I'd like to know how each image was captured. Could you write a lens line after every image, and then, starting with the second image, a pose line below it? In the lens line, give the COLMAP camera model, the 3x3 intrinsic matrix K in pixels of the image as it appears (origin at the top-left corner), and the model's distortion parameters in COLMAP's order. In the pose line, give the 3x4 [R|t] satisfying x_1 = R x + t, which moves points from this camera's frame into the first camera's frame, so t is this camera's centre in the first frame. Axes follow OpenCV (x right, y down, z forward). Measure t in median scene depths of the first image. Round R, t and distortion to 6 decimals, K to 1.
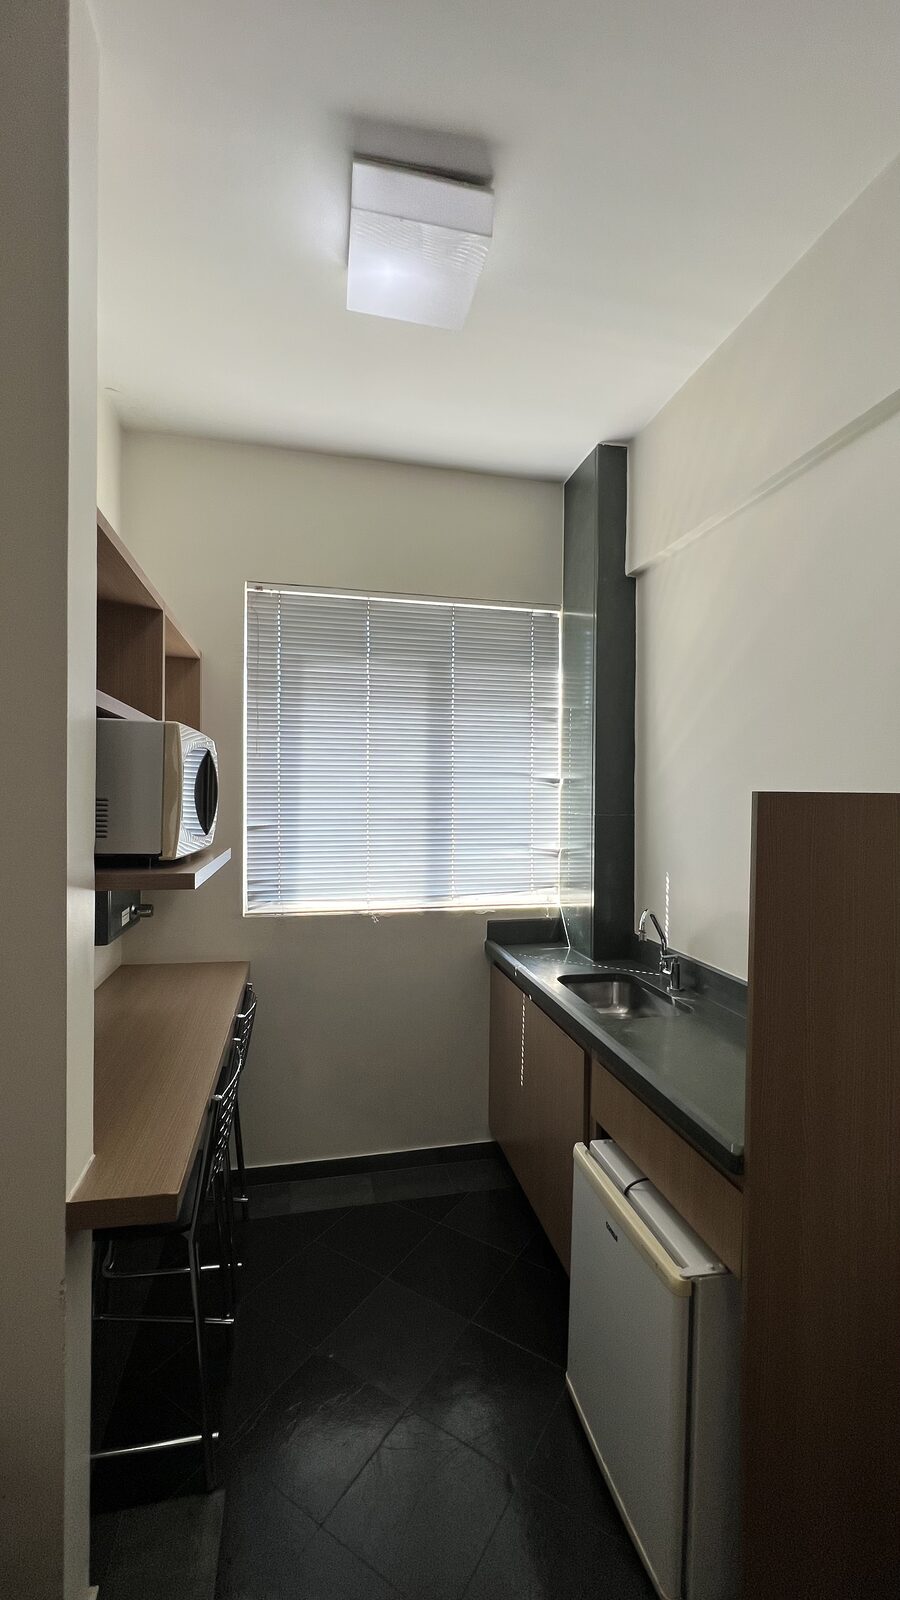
lens RADIAL K [[637.5, 0, 449.5], [0, 637.5, 796.0], [0, 0, 1]] dist [0.000051, 0.000341]
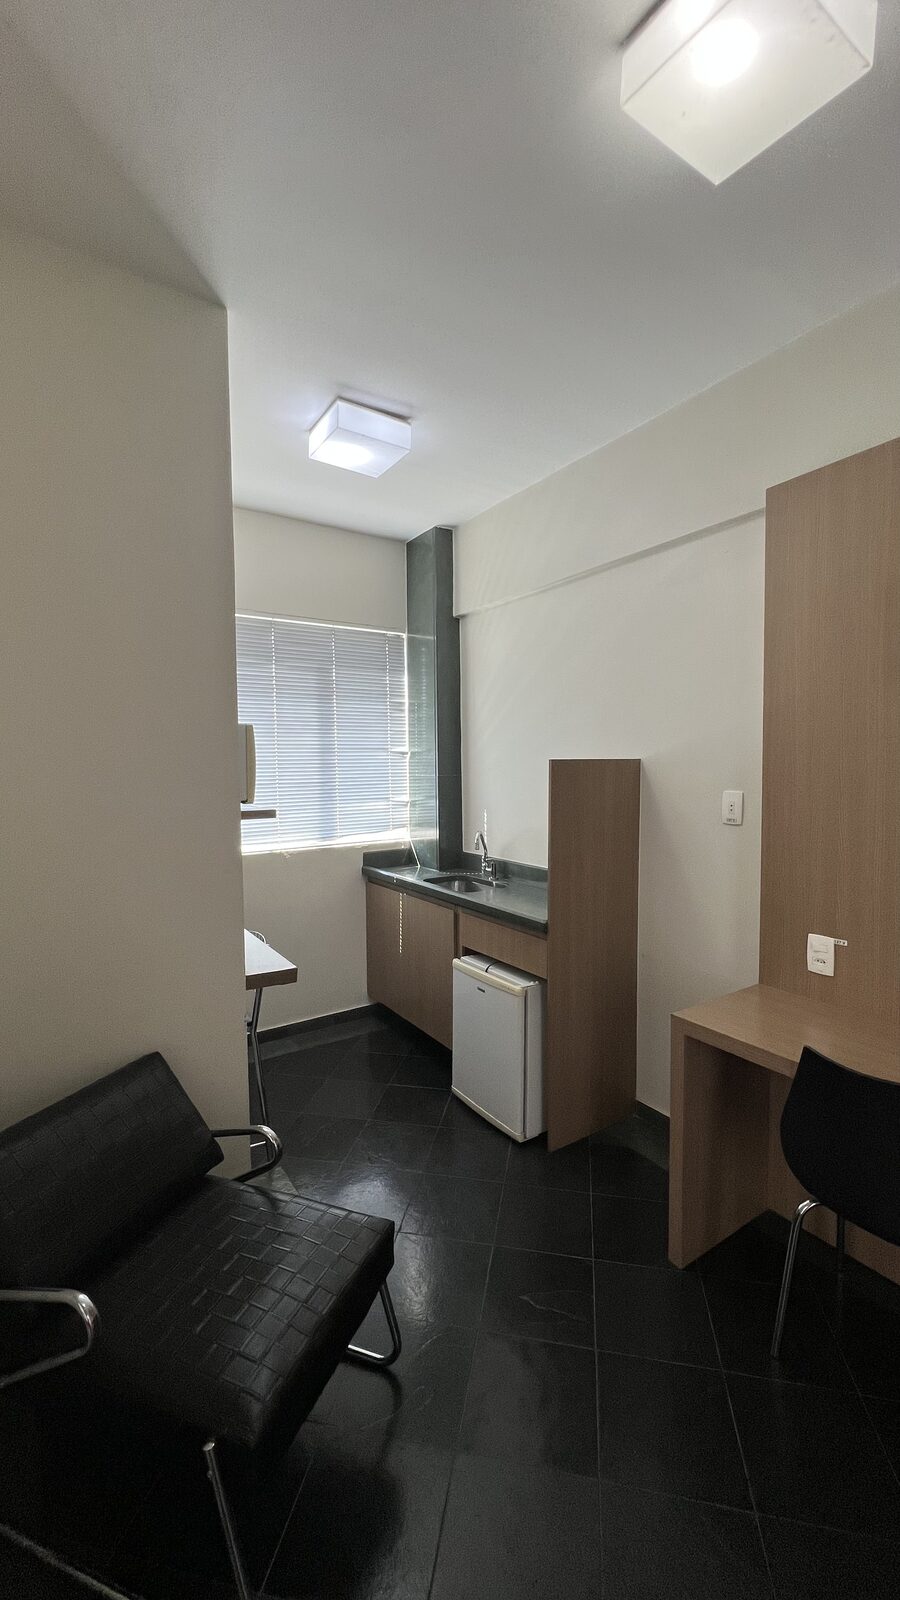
lens RADIAL K [[637.5, 0, 449.5], [0, 637.5, 796.0], [0, 0, 1]] dist [0.000051, 0.000341]
pose [[0.933137, -0.036767, 0.357635, -0.264659], [0.018562, 0.998357, 0.054205, -0.003703], [-0.359040, -0.043942, 0.932287, -0.388698]]
